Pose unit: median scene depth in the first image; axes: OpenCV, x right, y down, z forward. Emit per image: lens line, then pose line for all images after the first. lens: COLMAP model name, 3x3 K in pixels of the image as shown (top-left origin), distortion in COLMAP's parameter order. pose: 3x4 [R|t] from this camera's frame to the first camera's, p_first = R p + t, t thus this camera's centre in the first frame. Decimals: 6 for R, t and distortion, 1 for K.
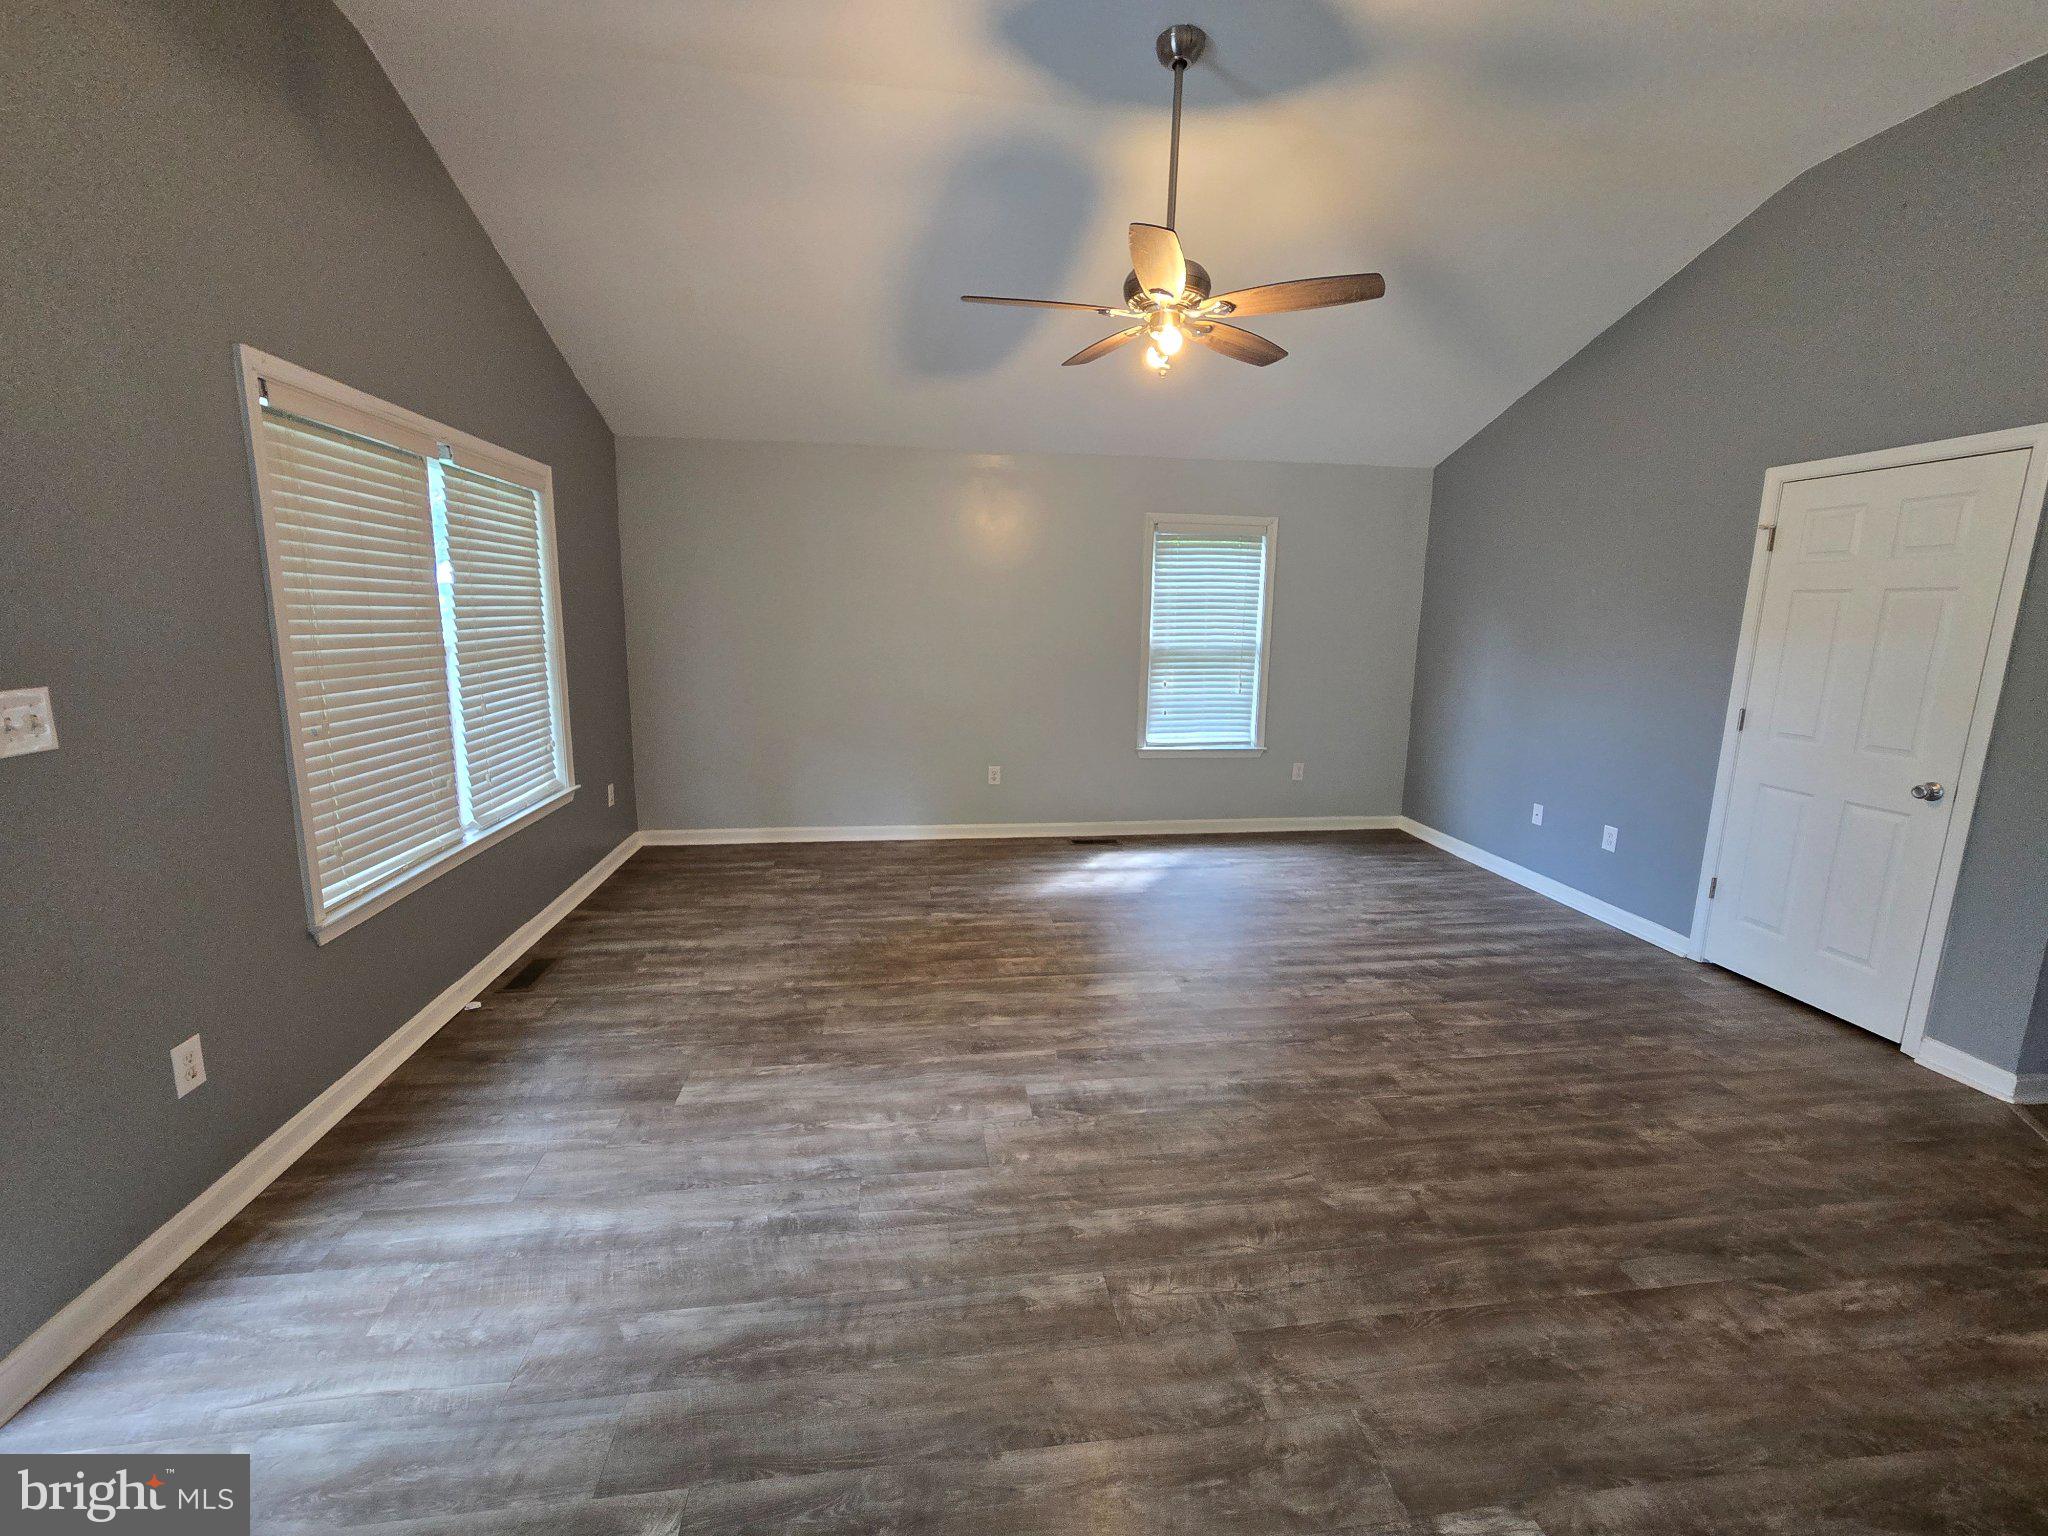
lens RADIAL K [[842.9, 0, 1025.1], [0, 842.9, 759.7], [0, 0, 1]] dist [-0.001346, 0.000229]
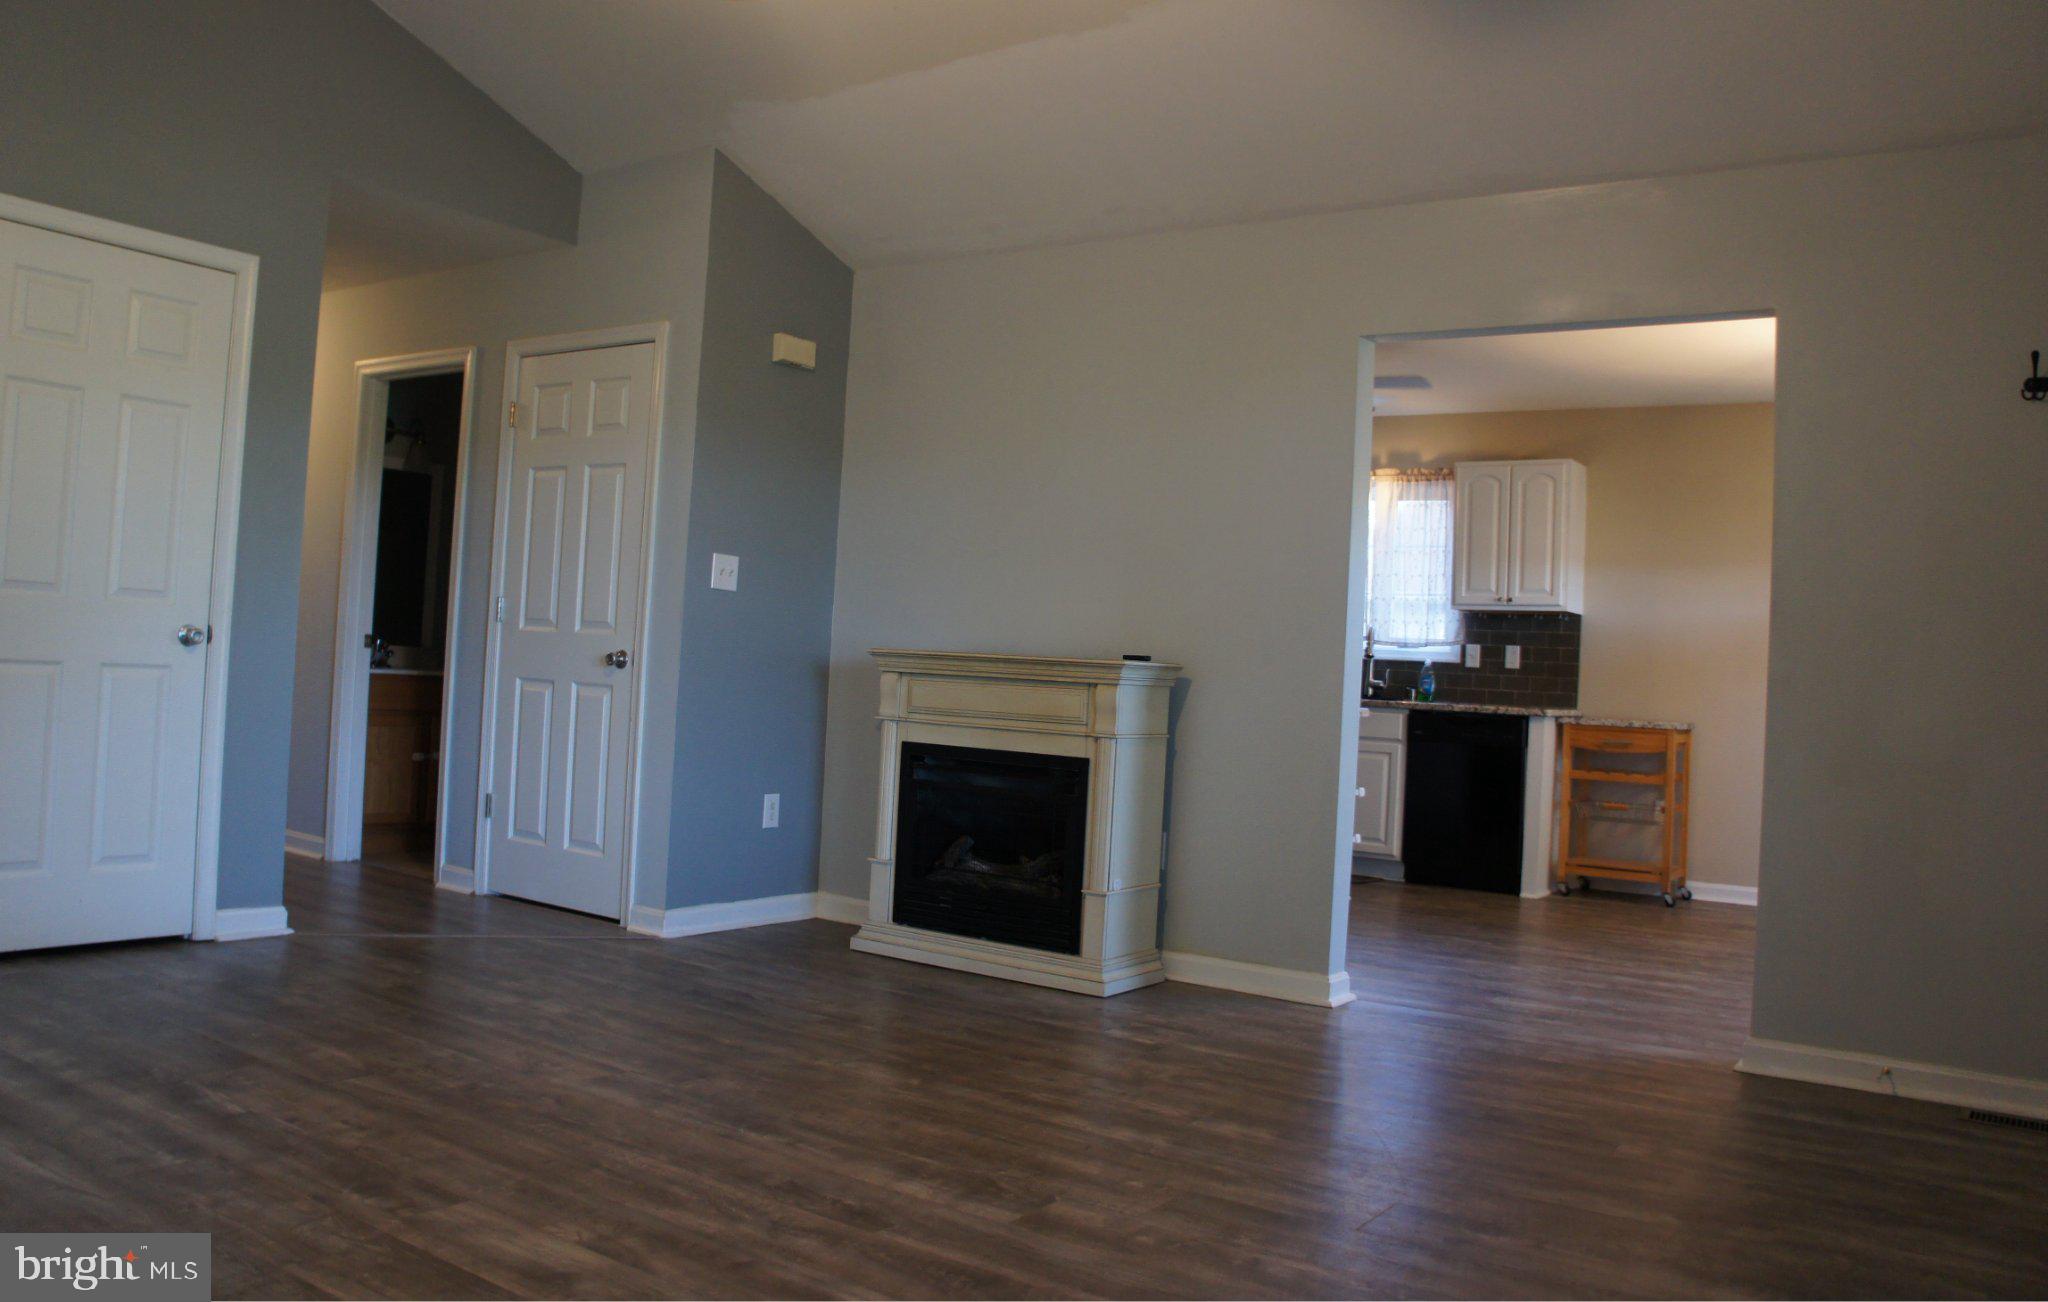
lens RADIAL K [[1618.1, 0, 1006.6], [0, 1618.1, 636.3], [0, 0, 1]] dist [-0.198116, 0.169069]
pose [[-0.729611, -0.043227, 0.682494, -0.681600], [0.053915, 0.991258, 0.120420, -0.117279], [-0.681733, 0.124656, -0.720903, 1.680951]]
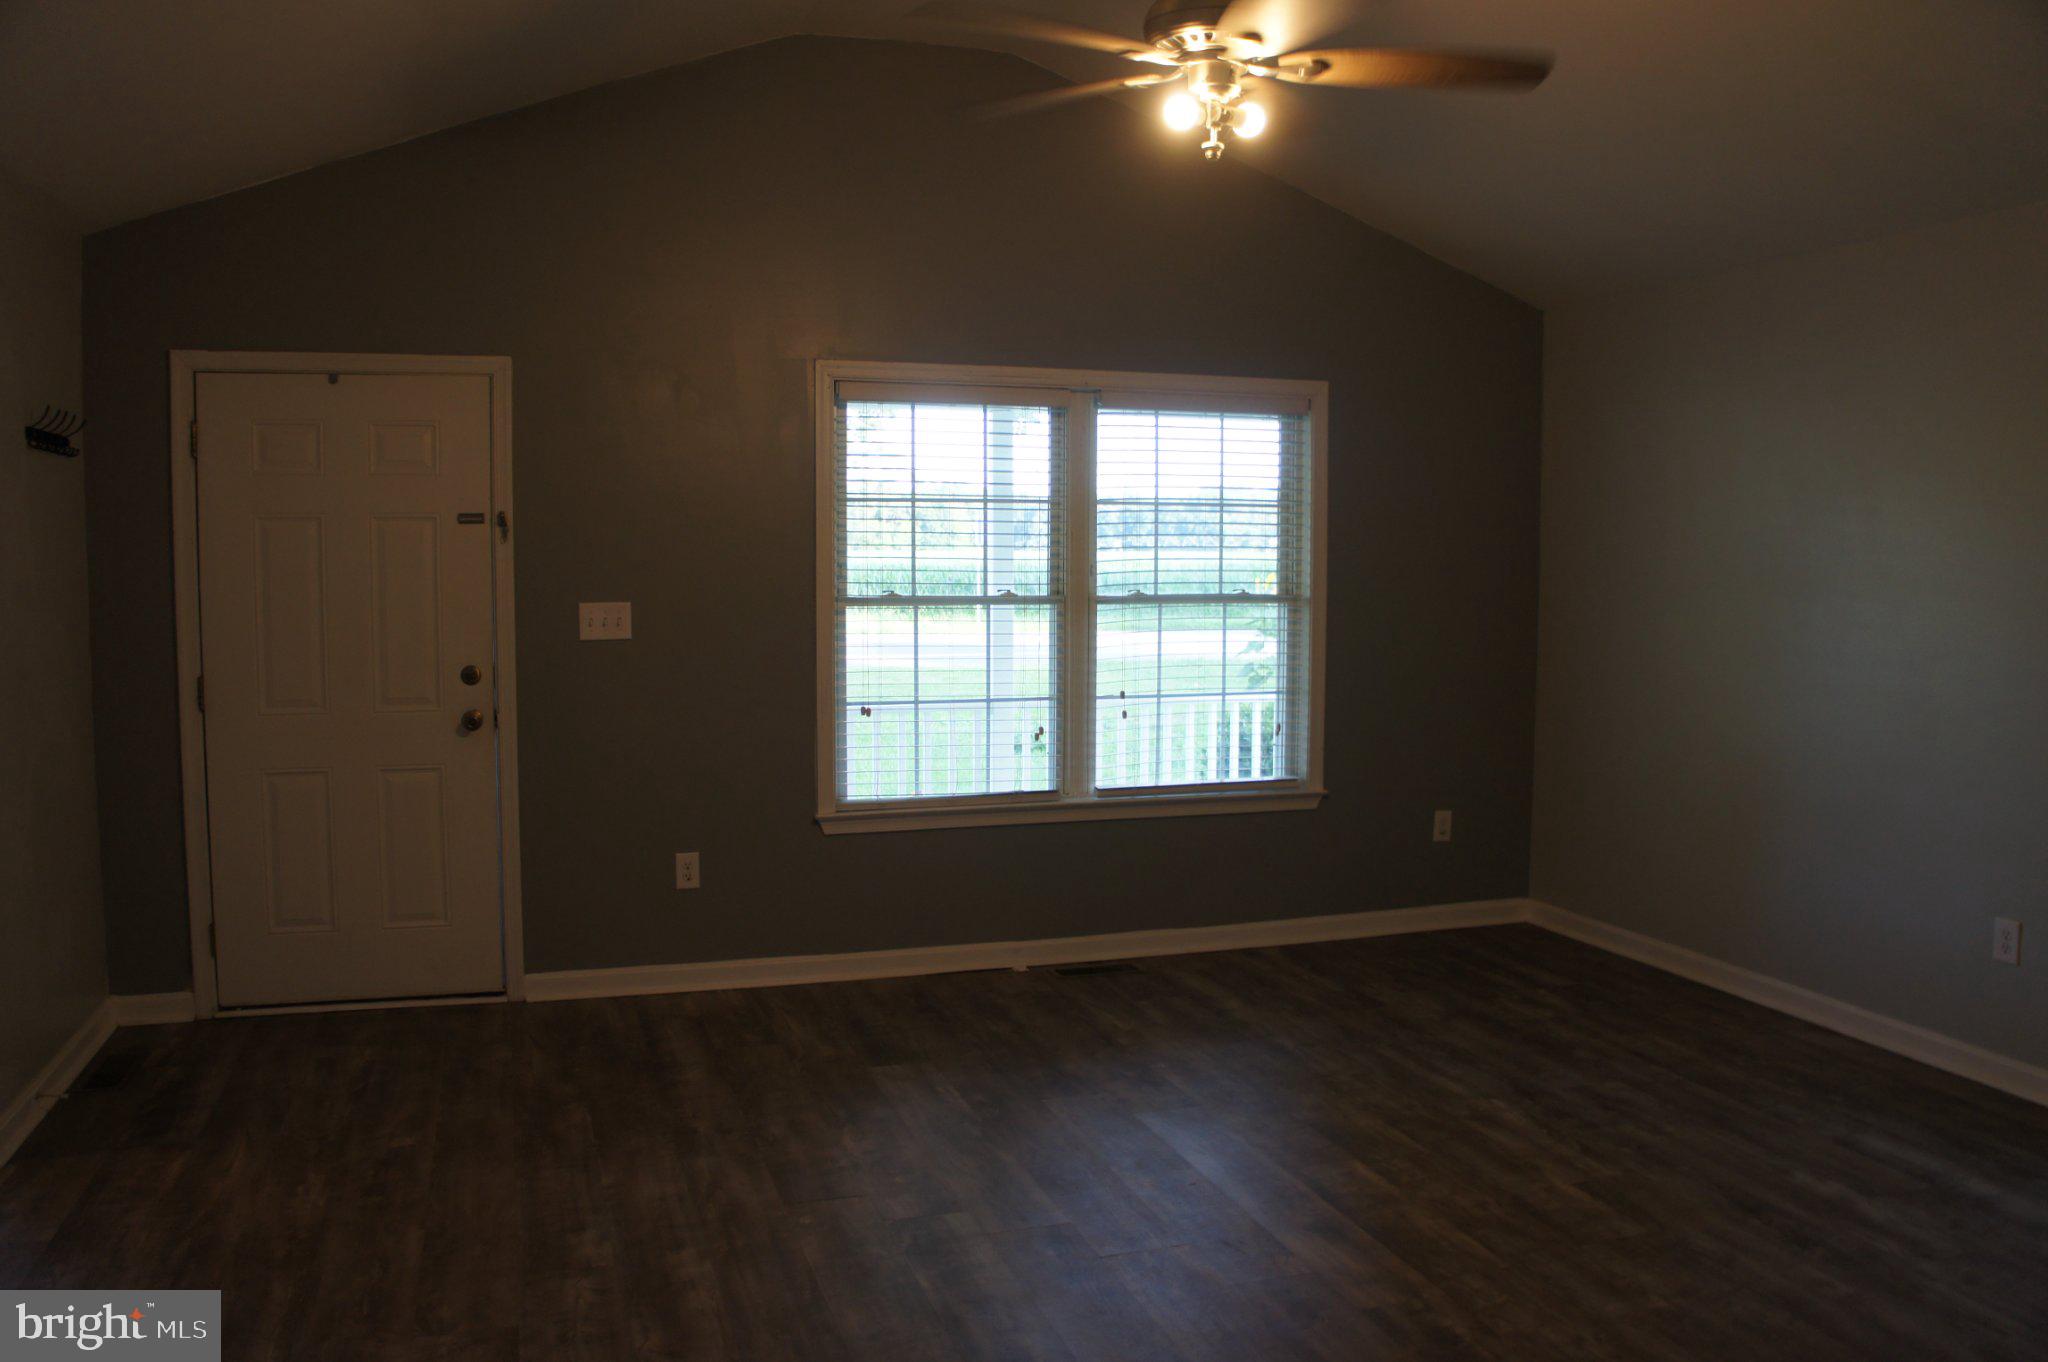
lens RADIAL K [[1604.8, 0, 1024.0], [0, 1604.8, 681.0], [0, 0, 1]] dist [-0.186760, 0.144058]
pose [[0.178991, 0.063685, -0.981787, 1.264647], [-0.172275, 0.984514, 0.032454, -0.102188], [0.968650, 0.163328, 0.187190, 0.721034]]
